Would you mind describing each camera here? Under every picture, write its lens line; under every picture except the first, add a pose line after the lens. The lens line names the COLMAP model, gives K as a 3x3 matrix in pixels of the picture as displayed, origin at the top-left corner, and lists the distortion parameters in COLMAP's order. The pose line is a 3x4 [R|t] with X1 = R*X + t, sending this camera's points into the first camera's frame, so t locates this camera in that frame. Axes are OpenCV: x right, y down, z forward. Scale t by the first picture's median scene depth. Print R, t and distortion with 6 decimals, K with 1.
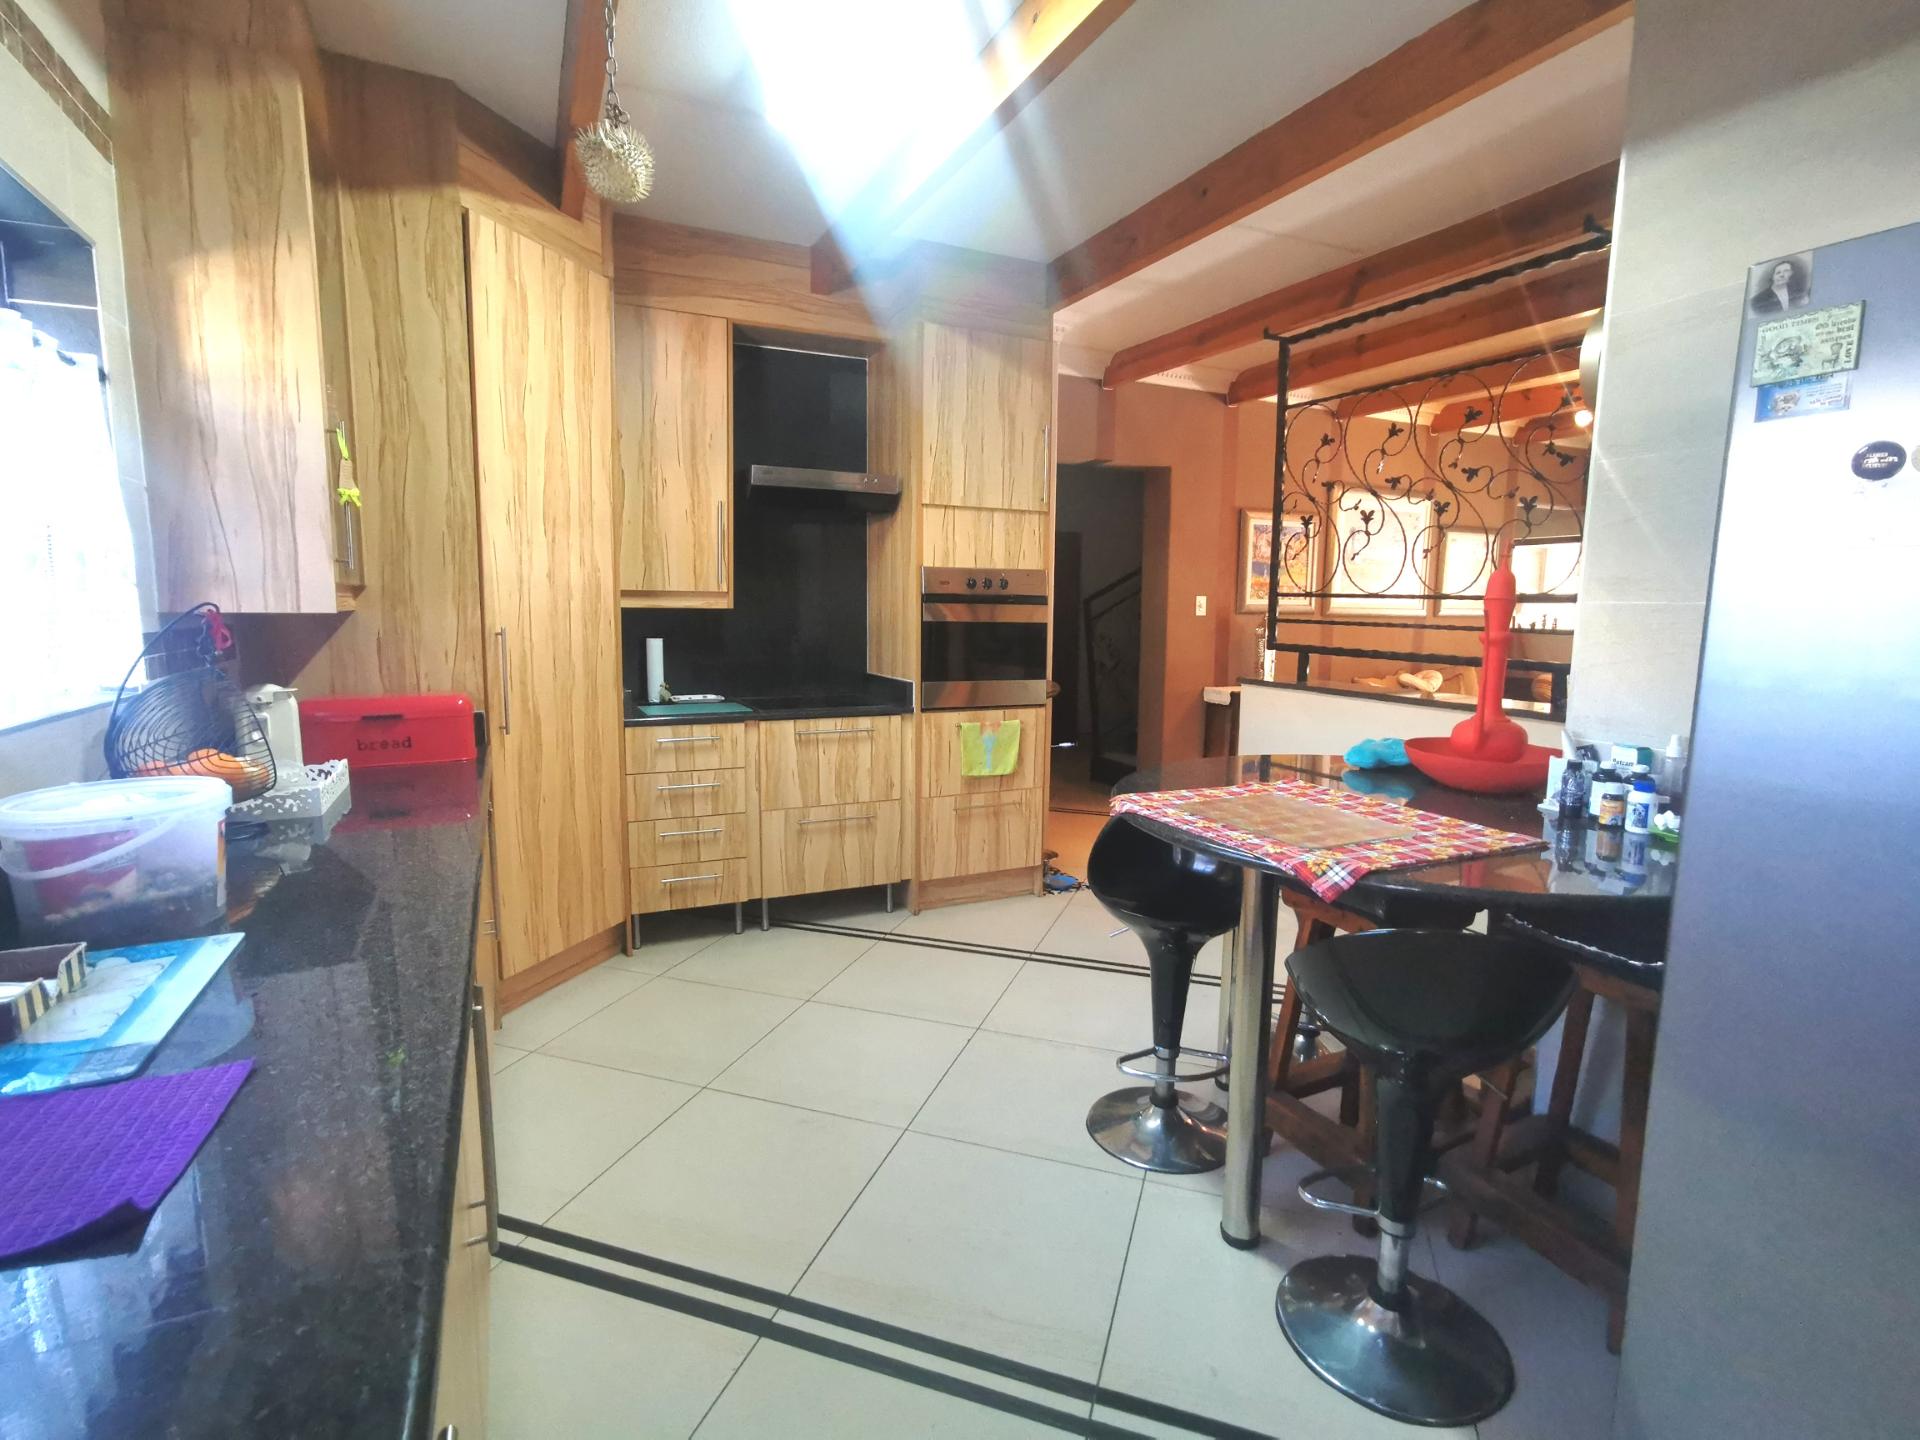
lens RADIAL K [[933.1, 0, 945.0], [0, 933.1, 710.9], [0, 0, 1]] dist [-0.020101, 0.021610]
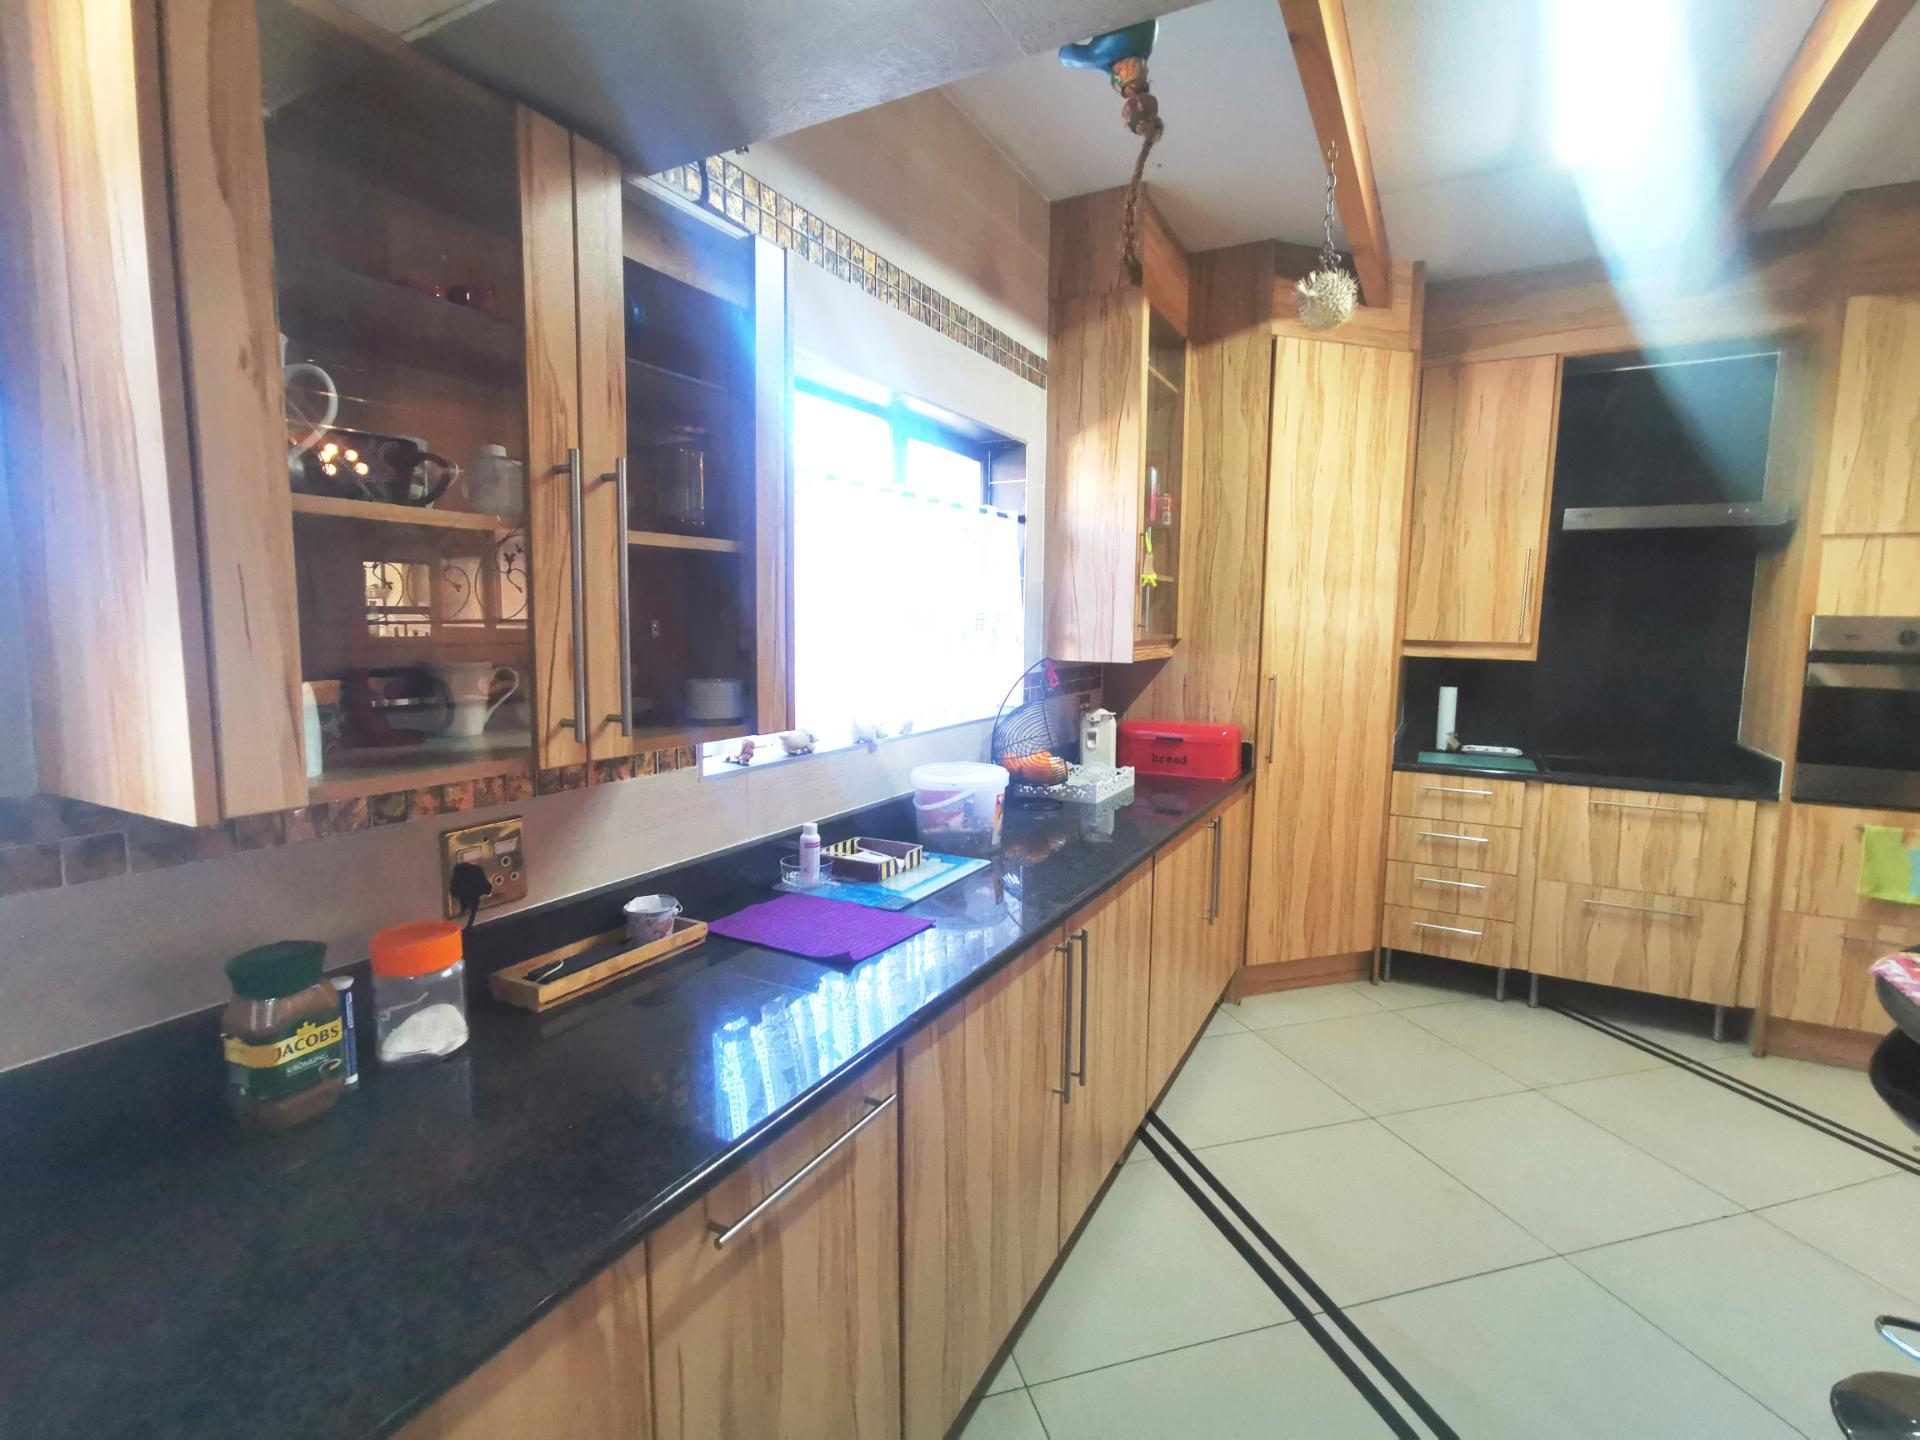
lens RADIAL K [[933.1, 0, 947.5], [0, 933.1, 708.5], [0, 0, 1]] dist [-0.020101, 0.021610]
pose [[0.584626, 0.080374, -0.807312, 0.201586], [-0.100155, 0.994619, 0.026493, -0.028413], [0.805097, 0.065368, 0.589530, -0.034908]]
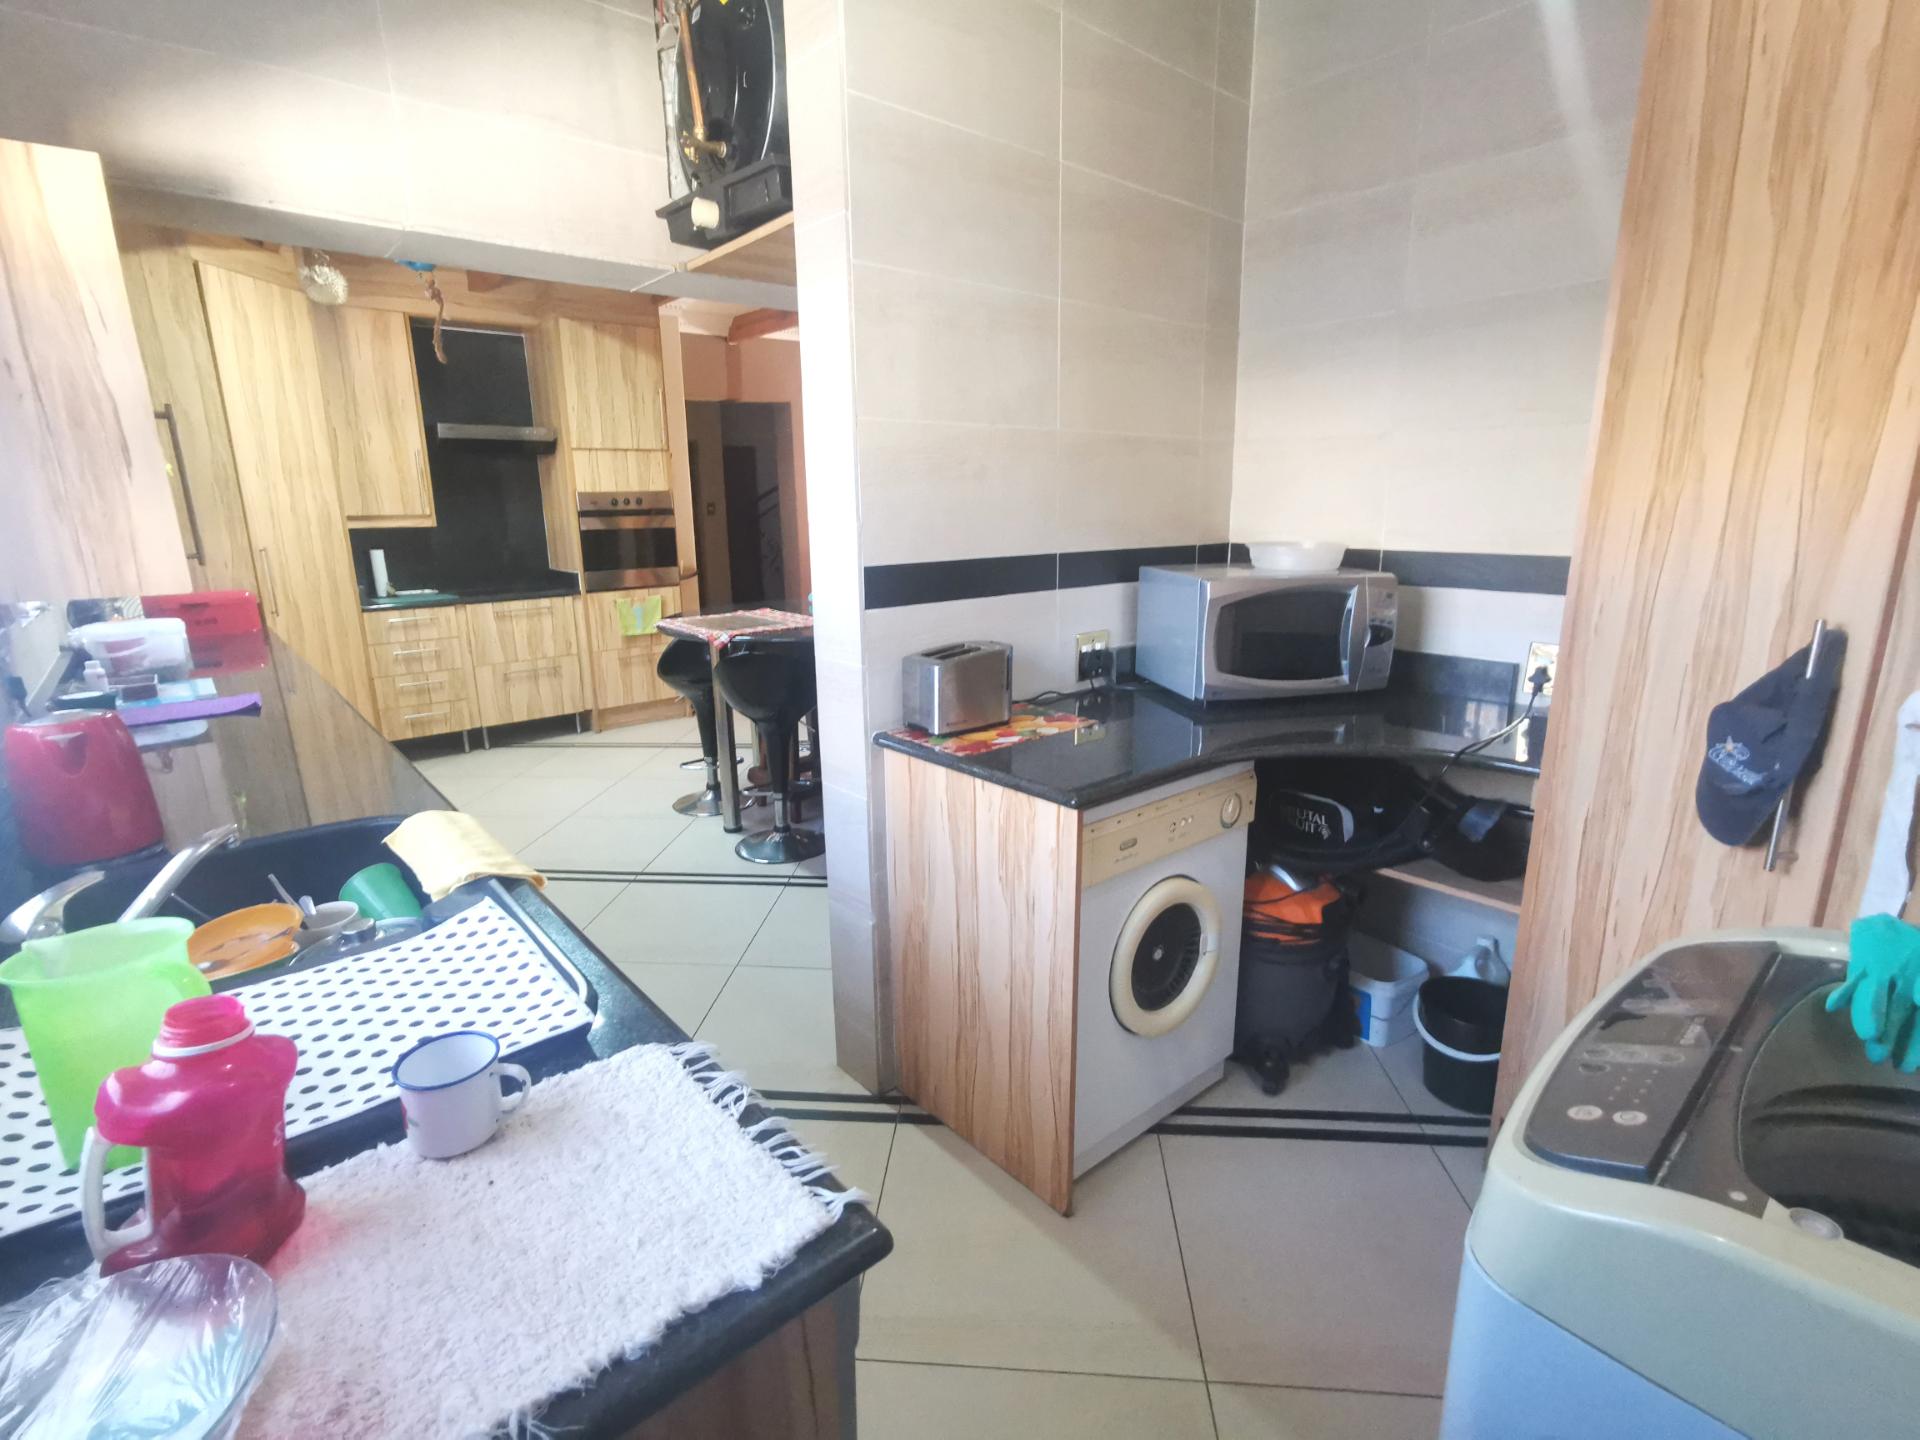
lens RADIAL K [[933.1, 0, 957.3], [0, 933.1, 716.5], [0, 0, 1]] dist [-0.020101, 0.021610]
pose [[0.966016, -0.084790, 0.244179, 0.177941], [0.056258, 0.990990, 0.121550, 0.052280], [-0.252285, -0.103682, 0.962082, -0.619978]]
